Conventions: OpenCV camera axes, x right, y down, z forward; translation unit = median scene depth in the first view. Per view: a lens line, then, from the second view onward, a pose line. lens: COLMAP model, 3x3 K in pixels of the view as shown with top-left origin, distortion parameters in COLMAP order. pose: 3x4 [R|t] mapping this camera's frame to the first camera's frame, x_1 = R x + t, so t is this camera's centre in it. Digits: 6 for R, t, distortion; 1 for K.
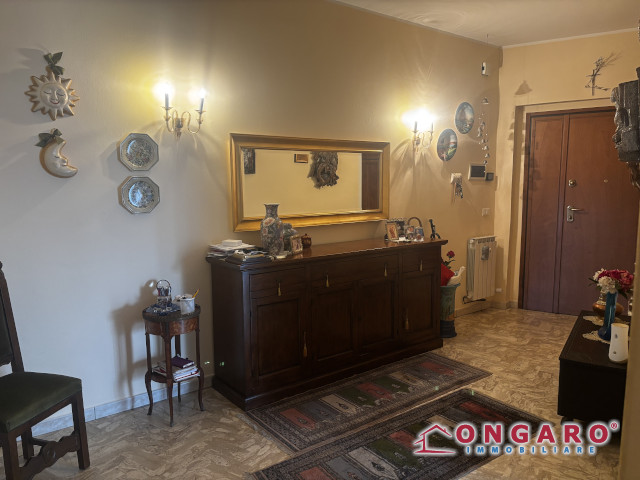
lens RADIAL K [[480.3, 0, 315.2], [0, 480.3, 240.9], [0, 0, 1]] dist [0.033553, -0.046764]
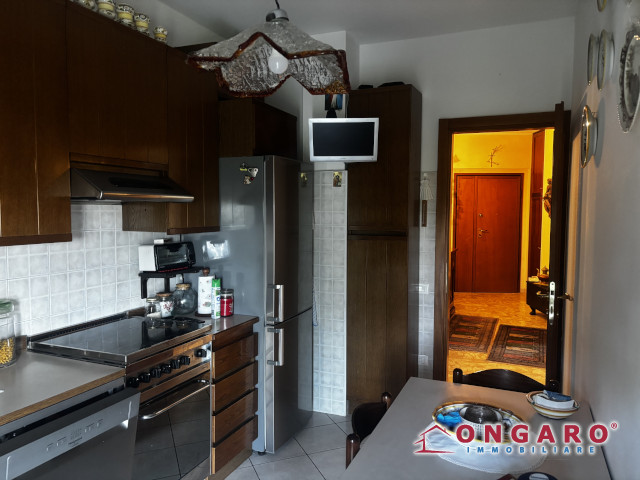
lens RADIAL K [[480.3, 0, 324.6], [0, 480.3, 238.0], [0, 0, 1]] dist [0.033553, -0.046764]
pose [[0.864855, -0.014009, 0.501826, -0.946086], [0.042863, 0.998021, -0.046011, 0.019808], [-0.500188, 0.061302, 0.863744, -0.238469]]
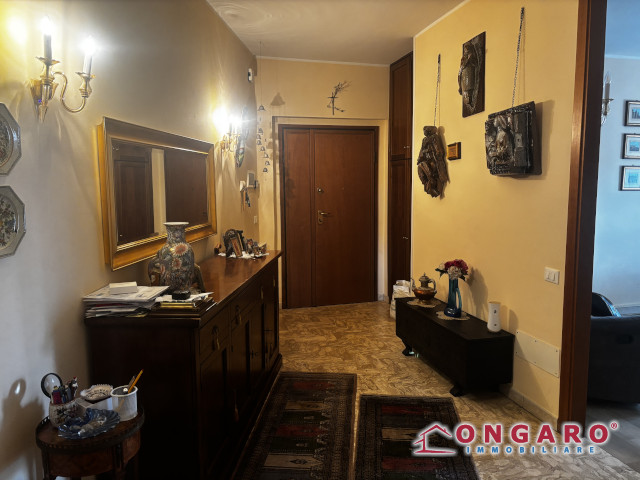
lens RADIAL K [[480.3, 0, 321.3], [0, 480.3, 240.3], [0, 0, 1]] dist [0.033553, -0.046764]
pose [[0.669969, -0.083056, 0.737728, -0.355686], [0.090428, 0.995453, 0.029949, -0.041969], [-0.736861, 0.046647, 0.674433, 0.280649]]
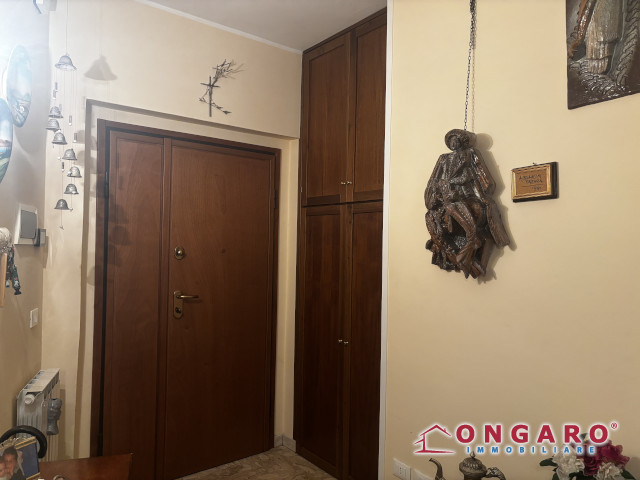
lens RADIAL K [[480.3, 0, 322.2], [0, 480.3, 238.1], [0, 0, 1]] dist [0.033553, -0.046764]
pose [[0.338542, 0.026432, 0.940580, 0.035830], [0.084806, 0.994680, -0.058477, -0.101505], [-0.937122, 0.099564, 0.334500, 0.732908]]
